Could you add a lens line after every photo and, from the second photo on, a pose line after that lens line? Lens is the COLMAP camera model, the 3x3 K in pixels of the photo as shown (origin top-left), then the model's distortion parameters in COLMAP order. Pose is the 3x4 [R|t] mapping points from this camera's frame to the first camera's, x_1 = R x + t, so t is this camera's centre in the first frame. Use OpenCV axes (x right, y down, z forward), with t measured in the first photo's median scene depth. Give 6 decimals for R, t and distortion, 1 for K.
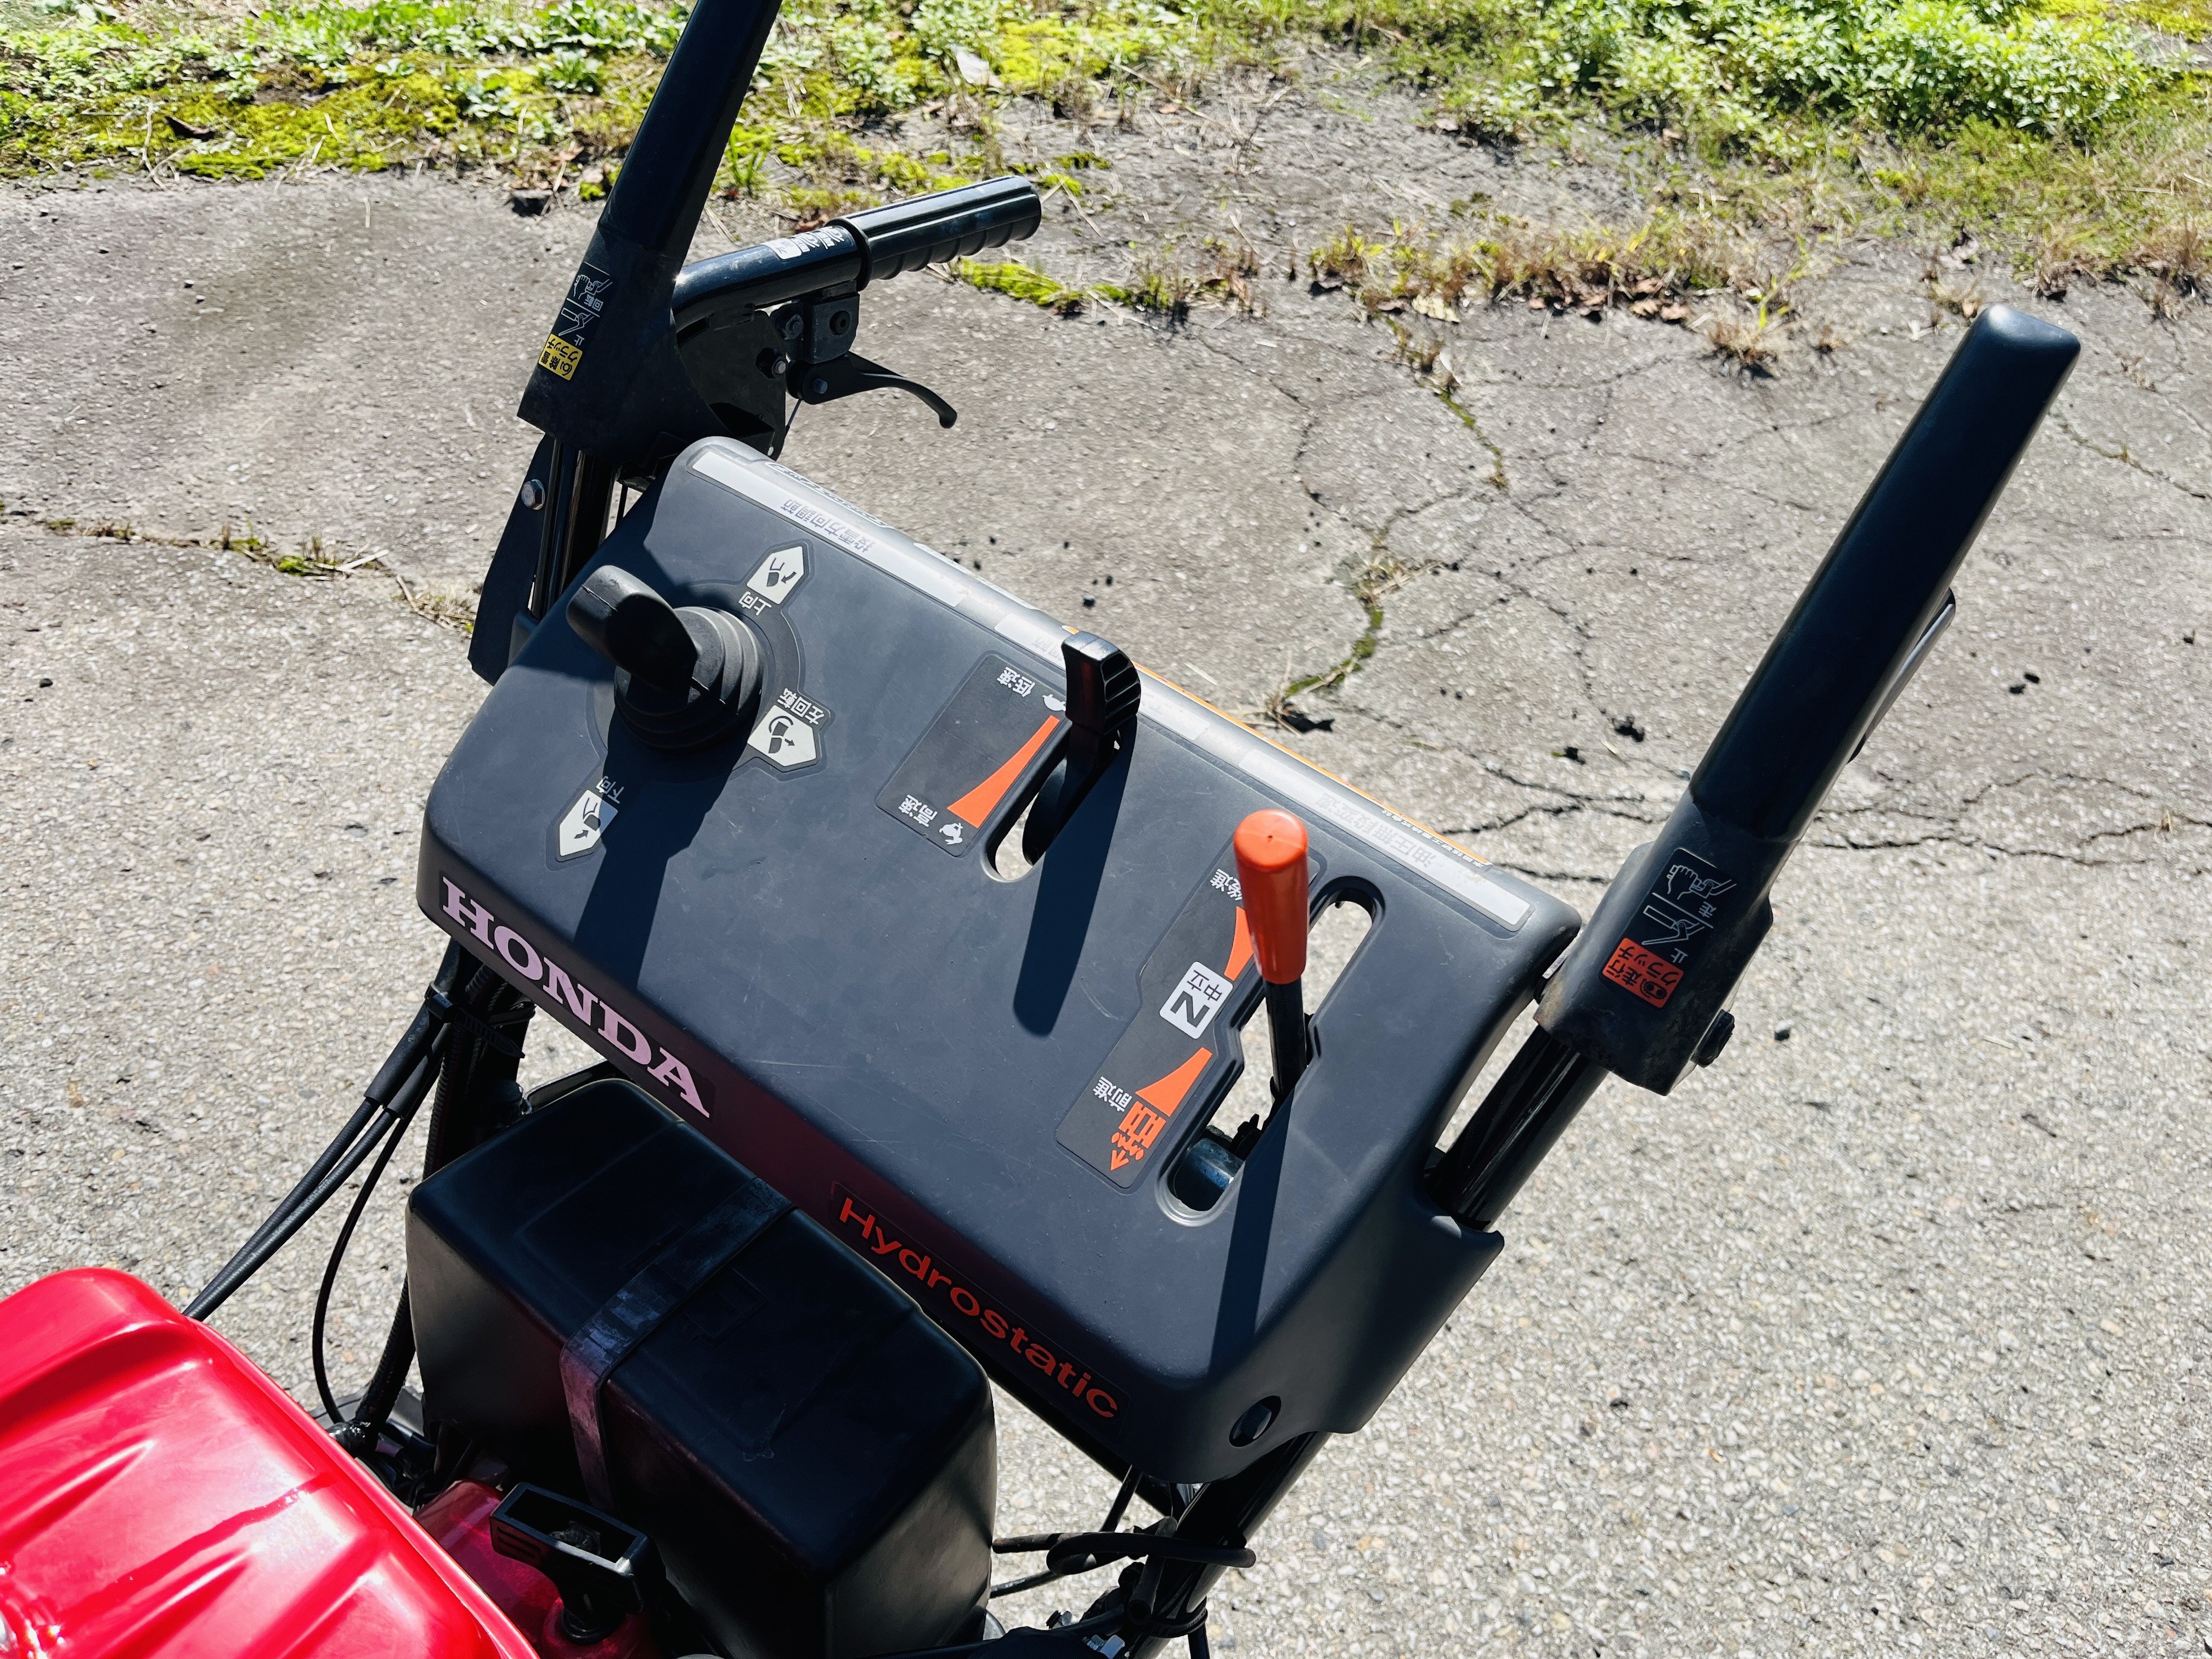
lens RADIAL K [[1674.1, 0, 1097.2], [0, 1674.1, 836.1], [0, 0, 1]] dist [0.079825, -0.131415]
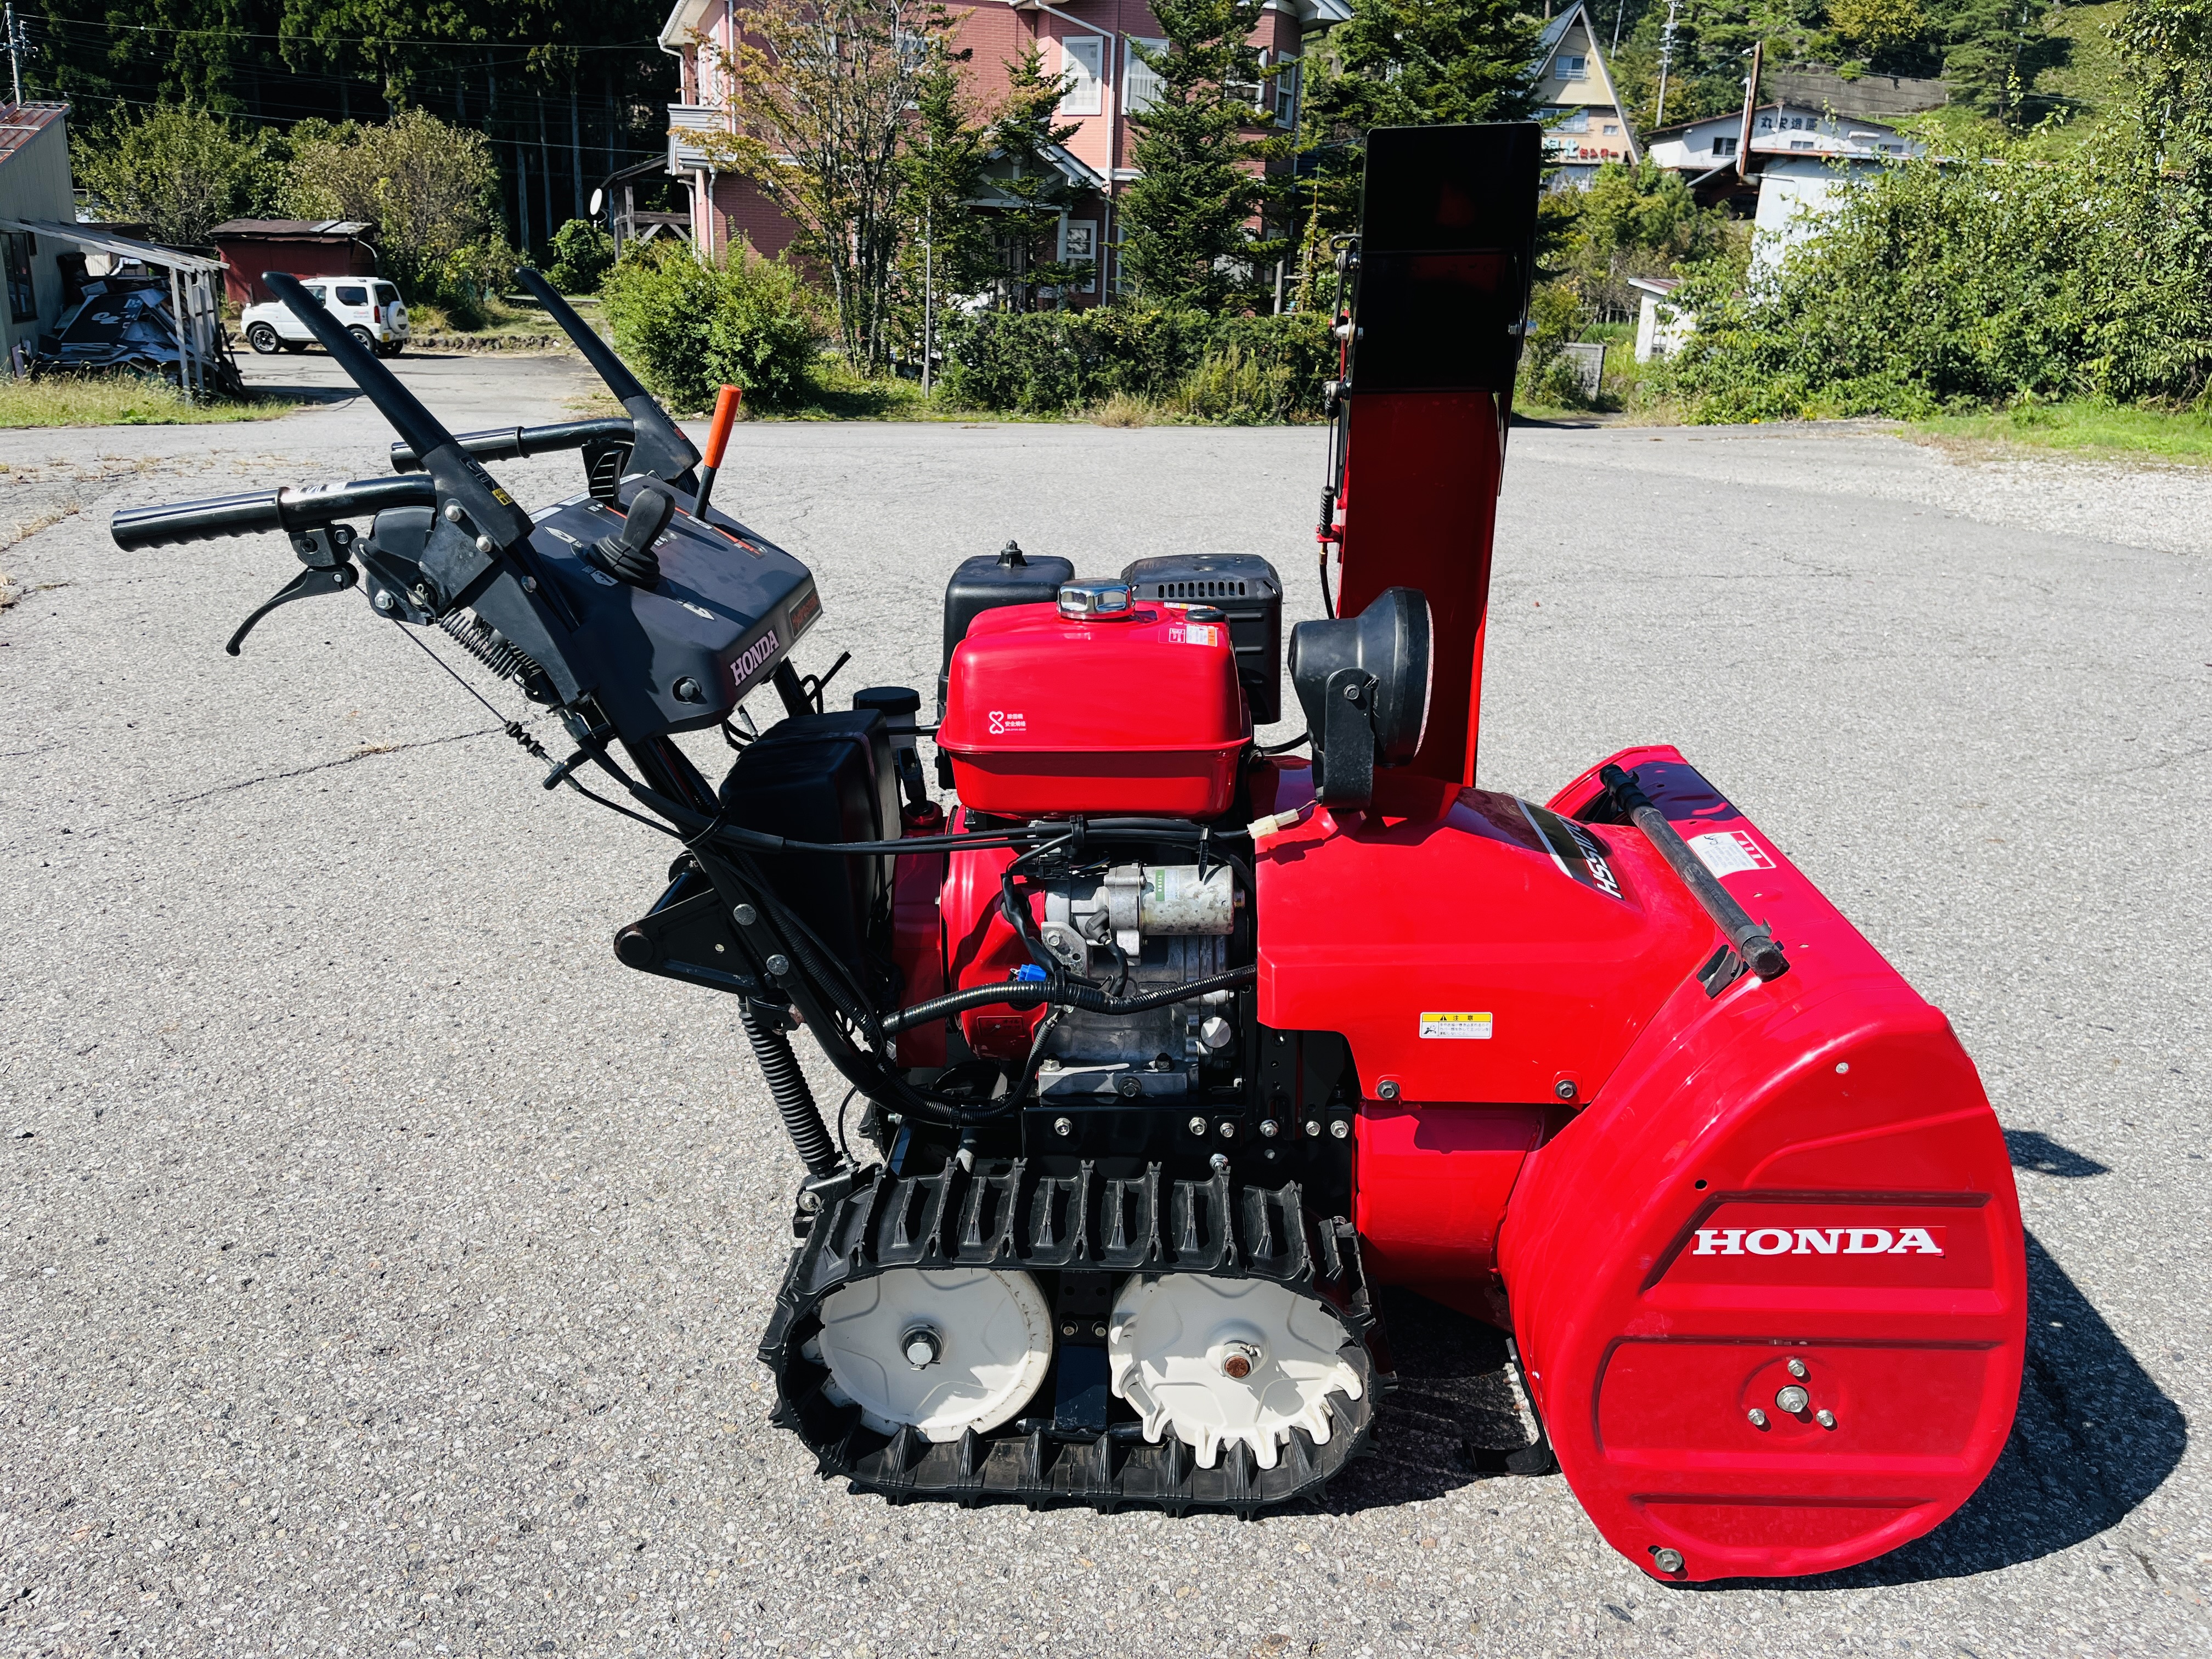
lens RADIAL K [[1683.8, 0, 1092.4], [0, 1683.8, 837.9], [0, 0, 1]] dist [0.083698, -0.135833]
pose [[-0.579484, -0.354050, 0.734062, -0.564270], [0.536973, 0.511691, 0.670695, -0.256517], [-0.613073, 0.782829, -0.106402, 0.281448]]
